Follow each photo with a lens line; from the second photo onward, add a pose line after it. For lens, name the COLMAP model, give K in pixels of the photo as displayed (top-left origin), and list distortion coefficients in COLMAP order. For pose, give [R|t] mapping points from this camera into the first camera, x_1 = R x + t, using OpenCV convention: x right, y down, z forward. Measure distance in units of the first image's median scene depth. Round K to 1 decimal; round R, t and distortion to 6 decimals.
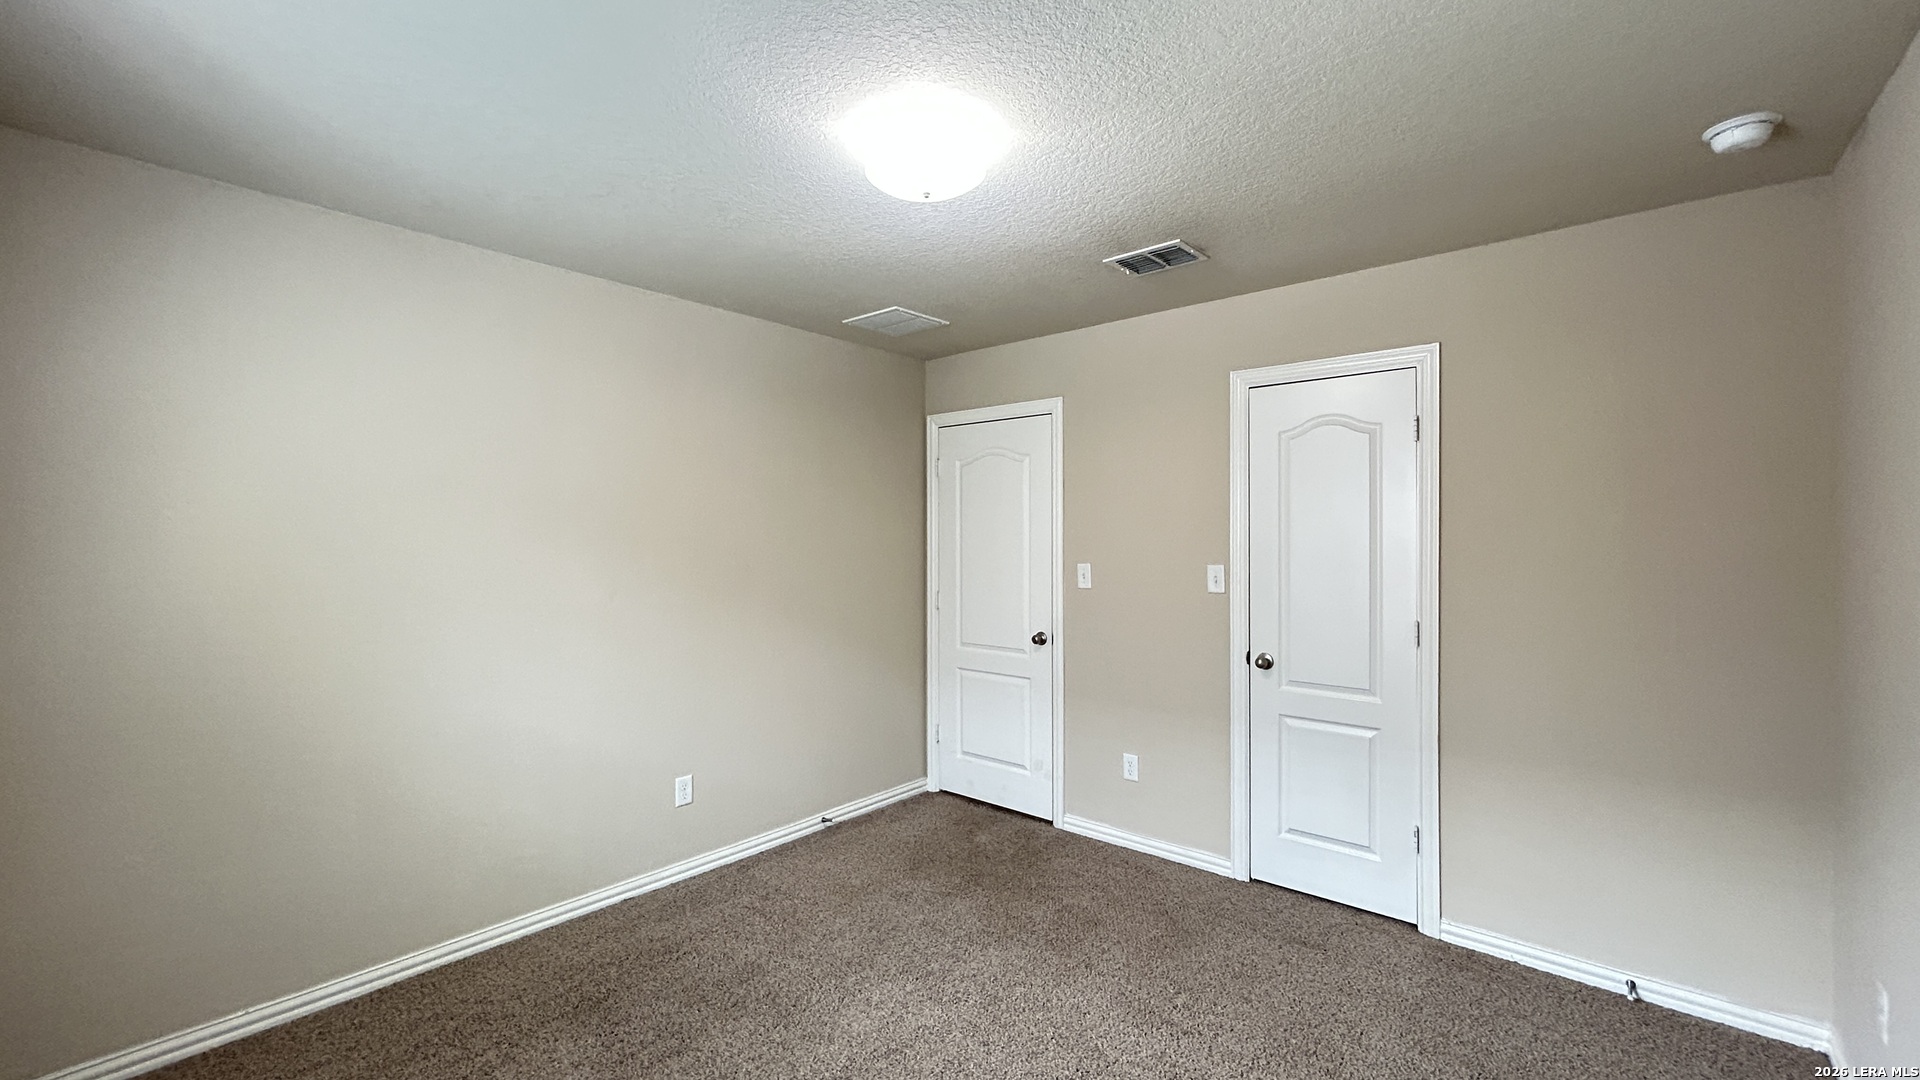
lens RADIAL K [[731.9, 0, 960.0], [0, 731.9, 540.0], [0, 0, 1]] dist [-0.027410, 0.000298]
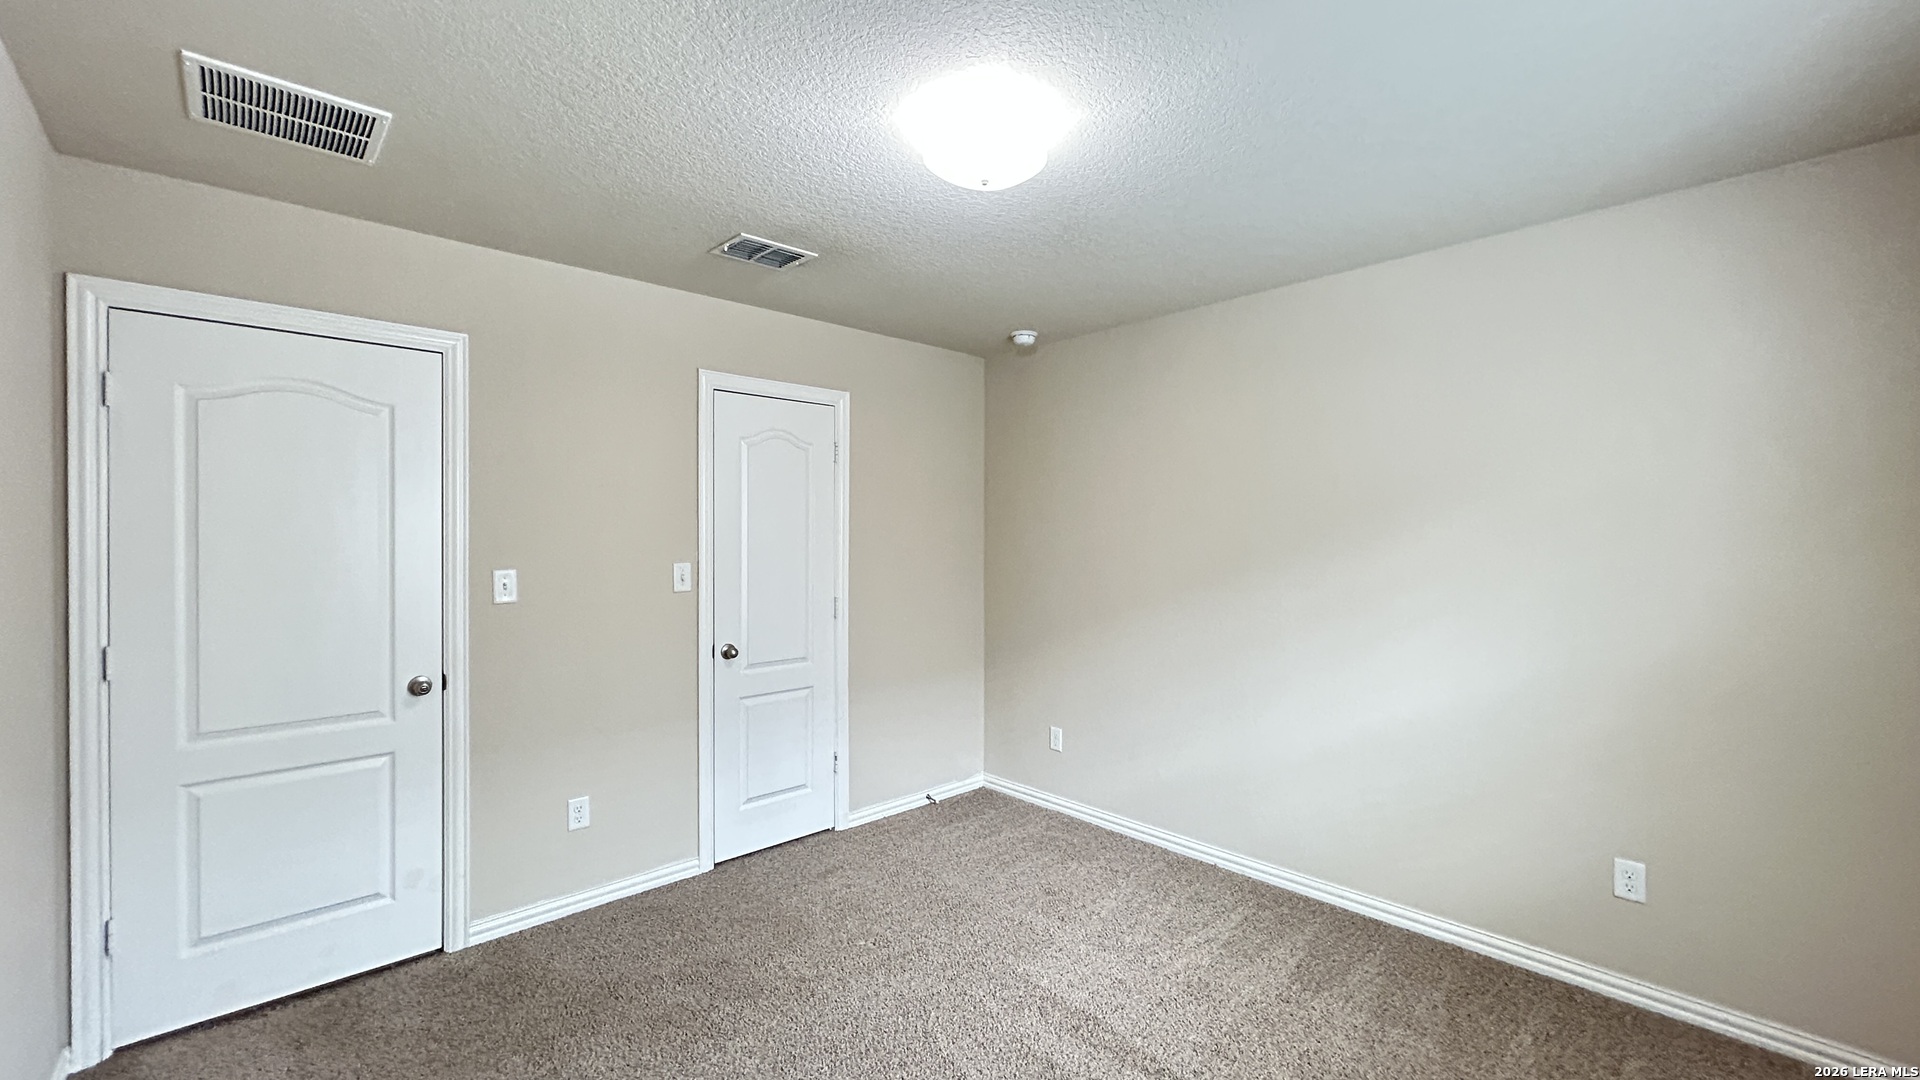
lens RADIAL K [[955.1, 0, 779.9], [0, 955.1, 564.5], [0, 0, 1]] dist [-0.013652, 0.000202]
pose [[0.111327, -0.026584, 0.993428, -0.730299], [0.005367, 0.999644, 0.026149, 0.002865], [-0.993769, 0.002421, 0.111430, 0.591452]]
